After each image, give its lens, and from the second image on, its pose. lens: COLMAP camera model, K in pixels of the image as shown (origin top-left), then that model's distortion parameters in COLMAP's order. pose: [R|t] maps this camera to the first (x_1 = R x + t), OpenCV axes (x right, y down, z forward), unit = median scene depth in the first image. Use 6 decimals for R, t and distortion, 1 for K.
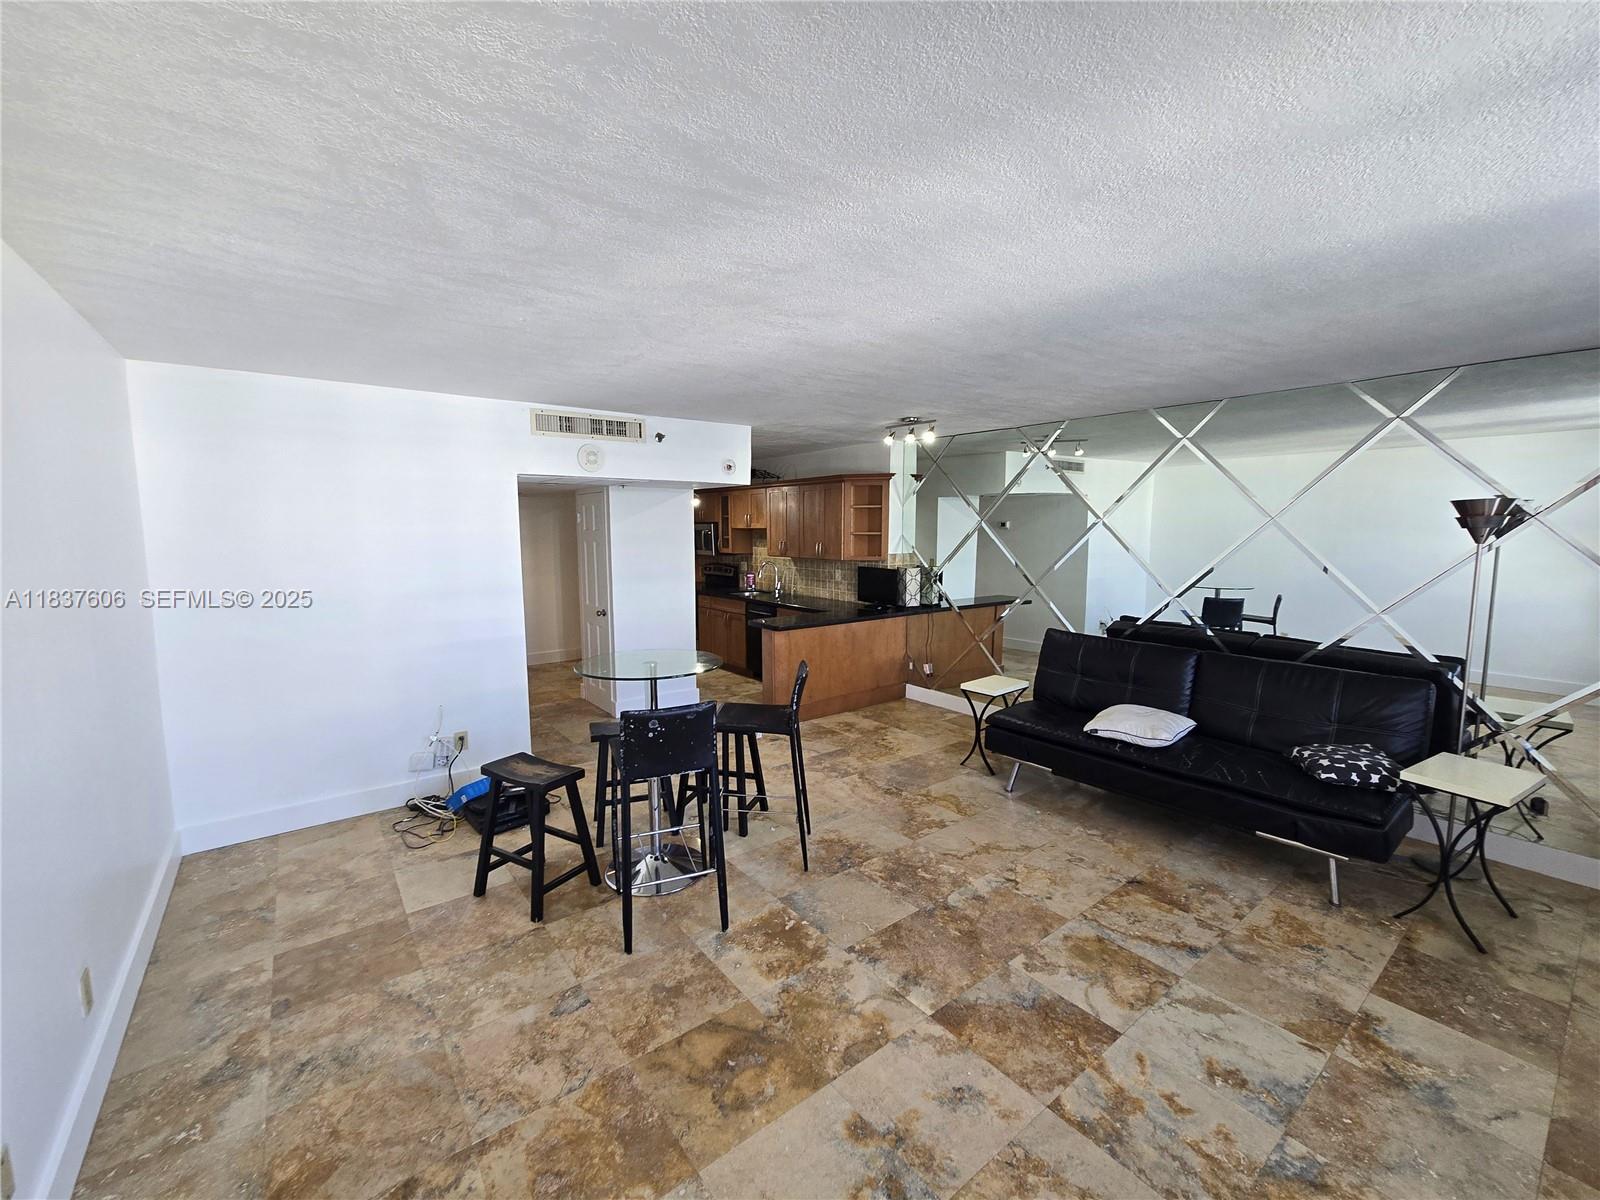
lens RADIAL K [[640.5, 0, 800.0], [0, 640.5, 600.0], [0, 0, 1]] dist [-0.001998, -0.000085]
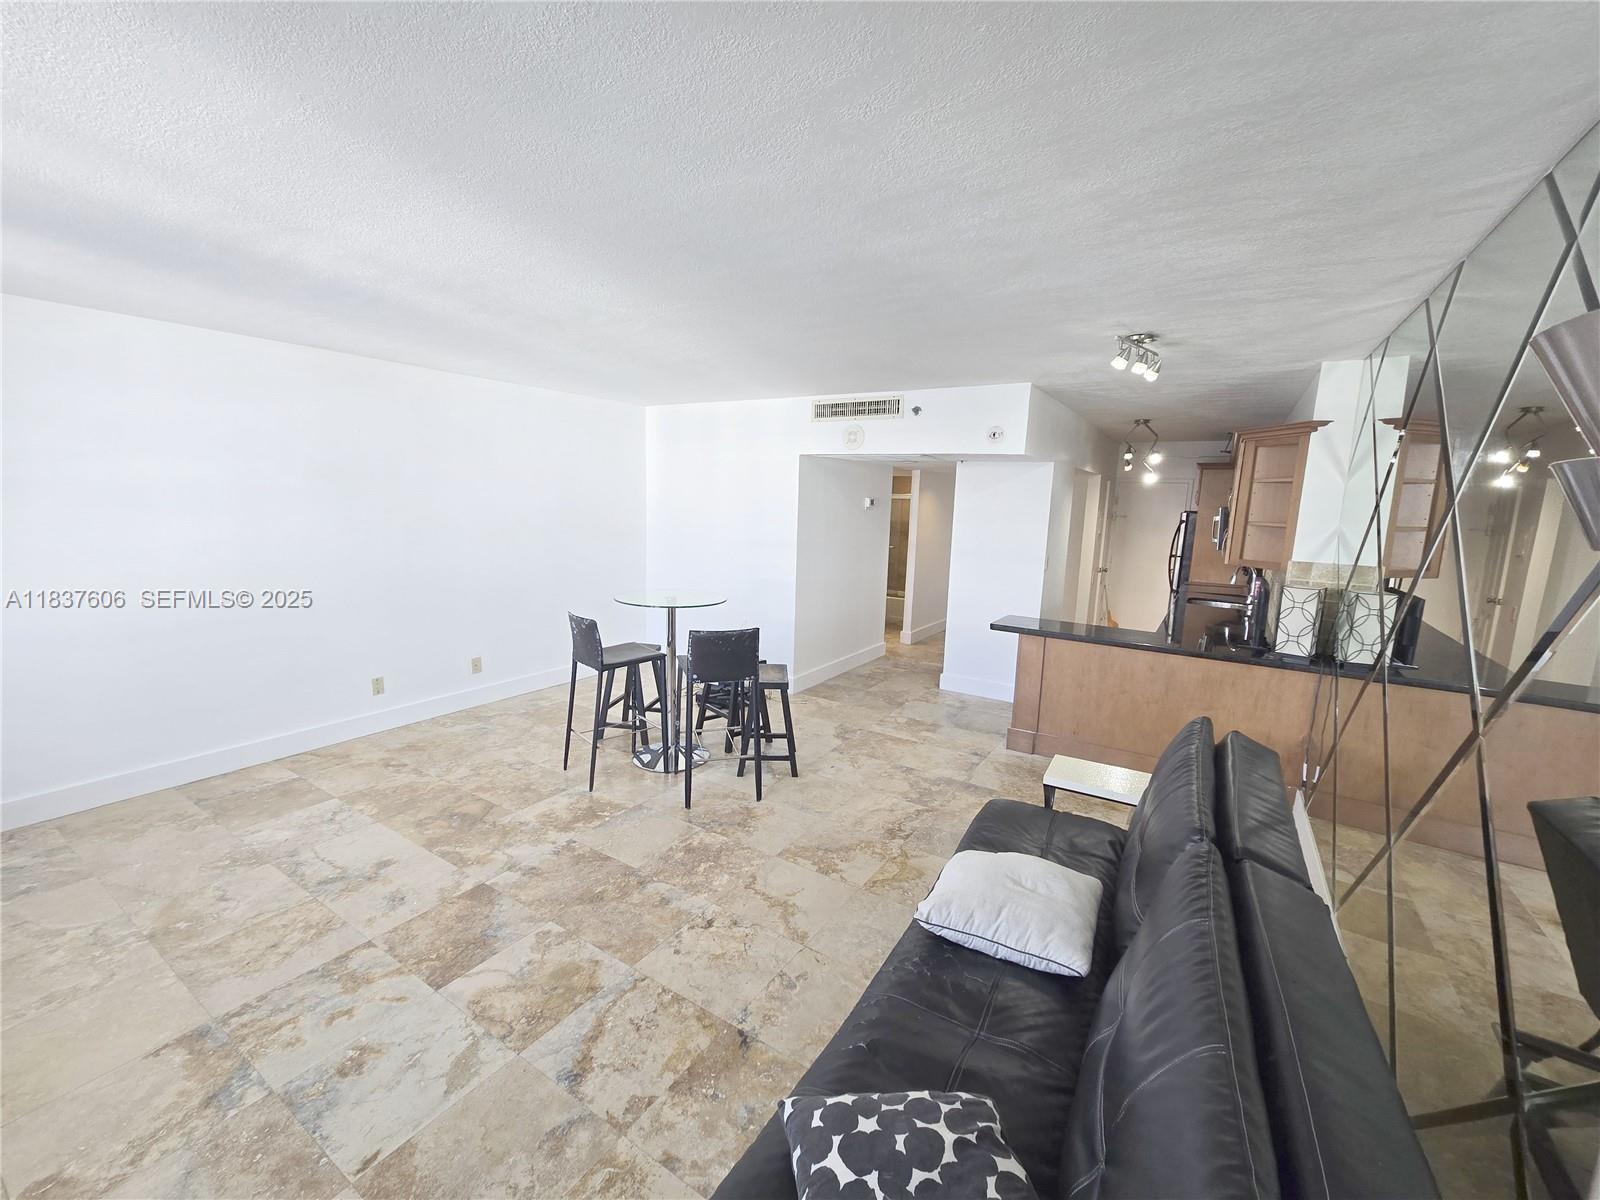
lens RADIAL K [[653.3, 0, 822.9], [0, 653.3, 598.6], [0, 0, 1]] dist [-0.001168, 0.000814]
pose [[0.362088, 0.158374, -0.918591, 1.470917], [-0.140077, 0.983515, 0.114352, -0.127453], [0.921559, 0.087268, 0.378304, 1.043173]]
